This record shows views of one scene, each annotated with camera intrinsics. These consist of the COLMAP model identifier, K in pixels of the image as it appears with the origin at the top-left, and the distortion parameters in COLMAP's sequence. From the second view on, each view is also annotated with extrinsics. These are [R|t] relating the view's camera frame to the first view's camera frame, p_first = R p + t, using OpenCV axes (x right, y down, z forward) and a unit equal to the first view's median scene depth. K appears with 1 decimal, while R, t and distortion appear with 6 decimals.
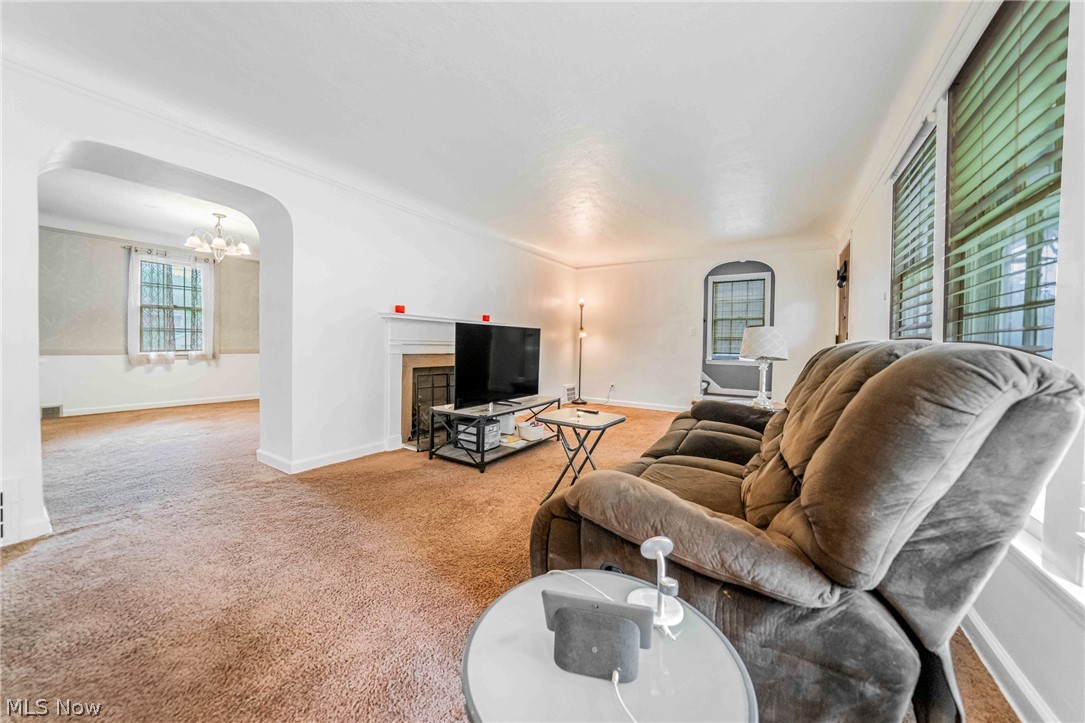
lens RADIAL K [[373.6, 0, 539.4], [0, 373.6, 351.1], [0, 0, 1]] dist [-0.008015, 0.000149]
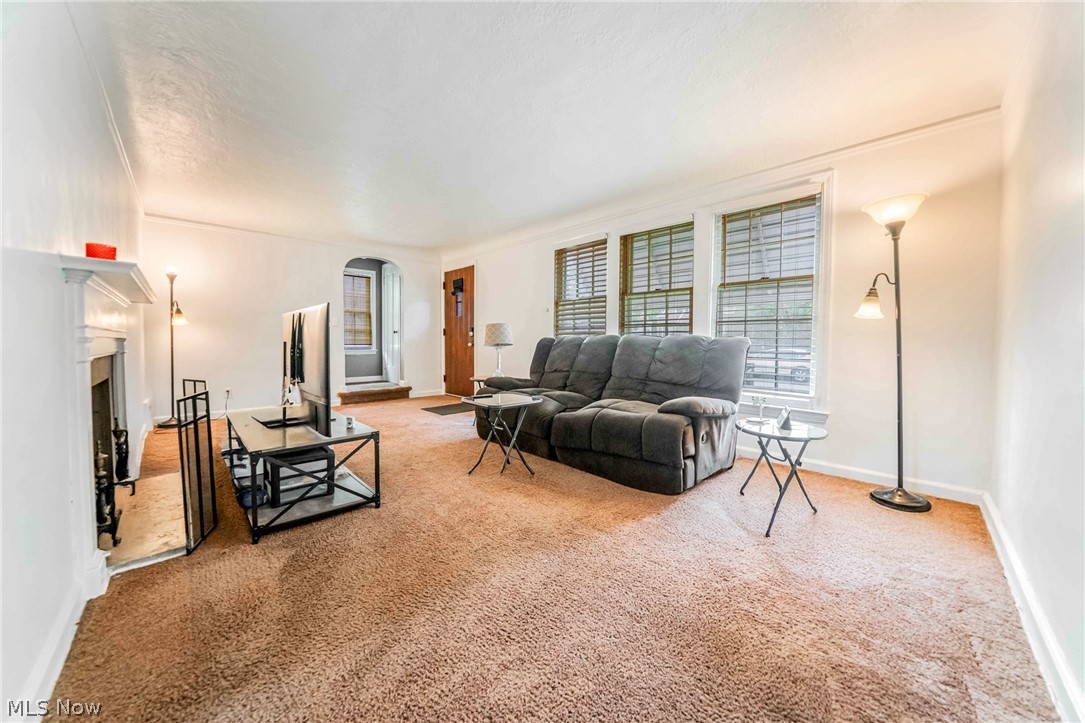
lens RADIAL K [[373.6, 0, 539.4], [0, 373.6, 351.1], [0, 0, 1]] dist [-0.008015, 0.000149]
pose [[0.245901, -0.041285, 0.968415, -0.699558], [0.016545, 0.999126, 0.038393, -0.011271], [-0.969154, 0.006581, 0.246369, 0.447913]]
